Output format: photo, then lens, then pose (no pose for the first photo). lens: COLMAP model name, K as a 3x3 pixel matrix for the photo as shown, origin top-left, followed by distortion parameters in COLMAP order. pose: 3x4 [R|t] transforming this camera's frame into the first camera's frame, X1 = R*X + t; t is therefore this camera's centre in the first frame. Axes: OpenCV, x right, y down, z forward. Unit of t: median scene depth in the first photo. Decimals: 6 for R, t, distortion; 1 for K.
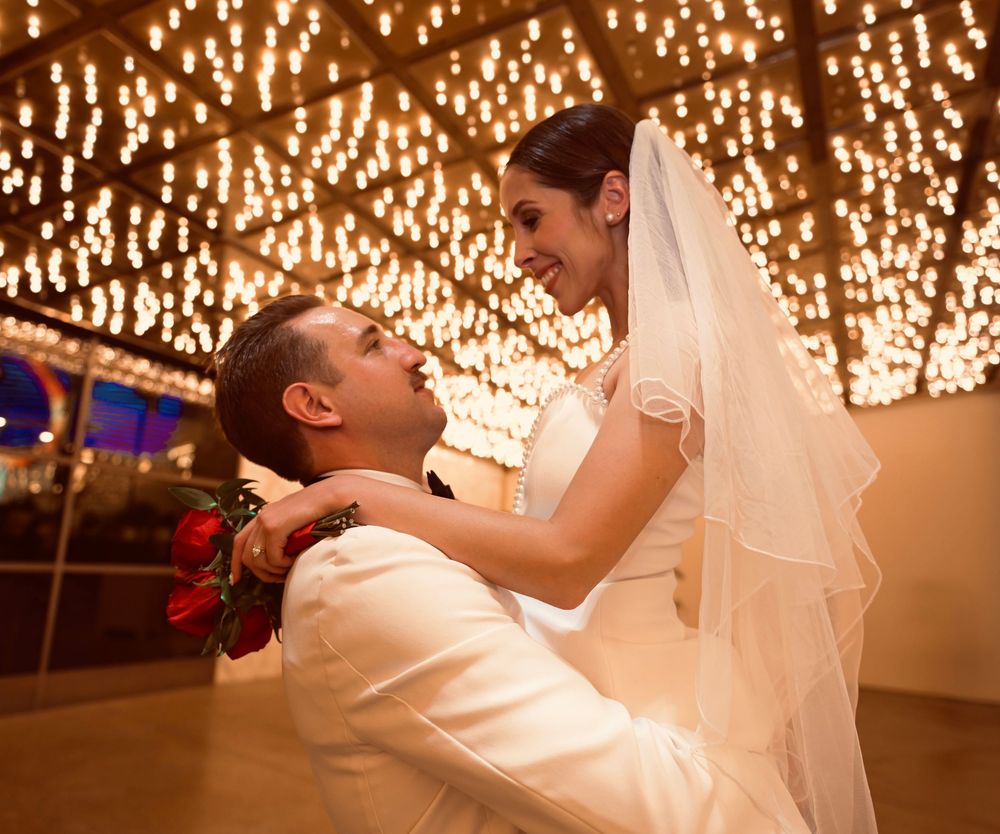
lens RADIAL K [[813.8, 0, 487.8], [0, 813.8, 401.8], [0, 0, 1]] dist [0.000810, -0.008479]
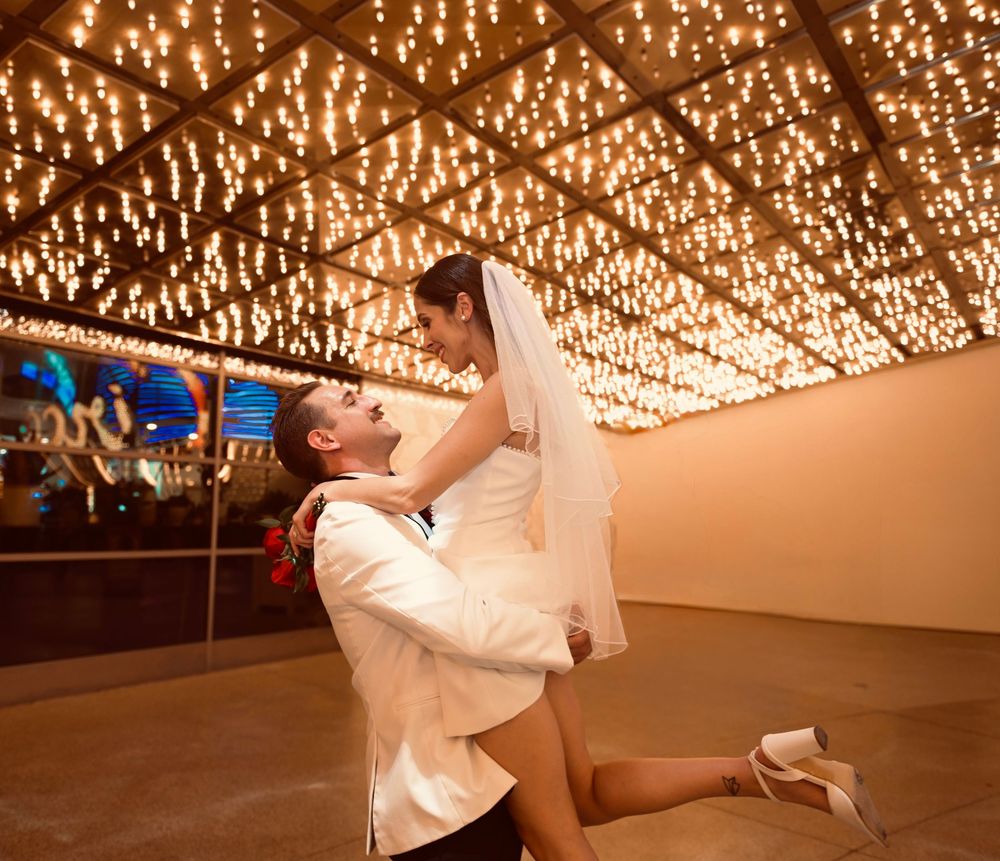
lens RADIAL K [[850.4, 0, 474.3], [0, 850.4, 429.6], [0, 0, 1]] dist [-0.002139, -0.005636]
pose [[0.981268, -0.077072, -0.176559, 0.087026], [0.090121, 0.993667, 0.067113, -0.022592], [0.170268, -0.081768, 0.981999, -0.157608]]
